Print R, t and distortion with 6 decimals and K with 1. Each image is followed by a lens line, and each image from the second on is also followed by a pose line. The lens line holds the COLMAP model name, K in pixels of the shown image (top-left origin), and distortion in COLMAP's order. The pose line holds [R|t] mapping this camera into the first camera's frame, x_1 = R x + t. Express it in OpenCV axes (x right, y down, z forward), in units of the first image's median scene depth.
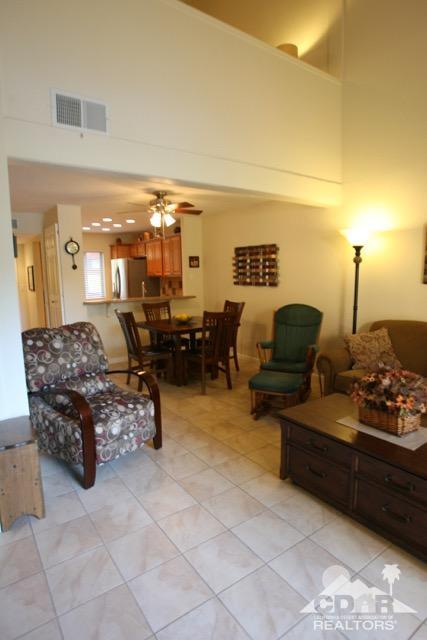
lens RADIAL K [[363.8, 0, 213.5], [0, 363.8, 320.0], [0, 0, 1]] dist [-0.087631, 0.046261]
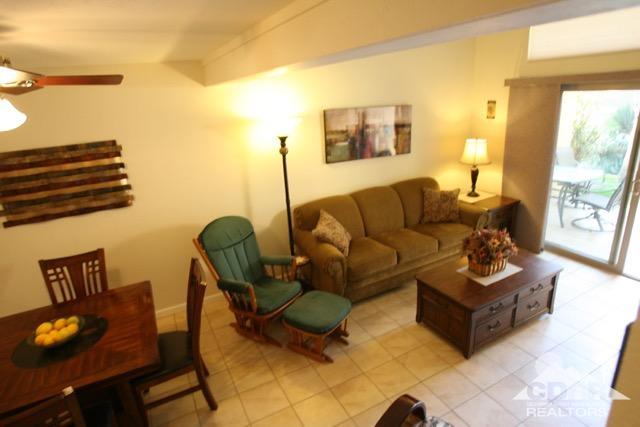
lens RADIAL K [[363.8, 0, 320.0], [0, 363.8, 213.5], [0, 0, 1]] dist [-0.087631, 0.046261]
pose [[0.133411, -0.304115, 0.943247, -0.568772], [0.192156, 0.941632, 0.276416, -0.283149], [-0.972254, 0.144373, 0.184061, 0.839264]]
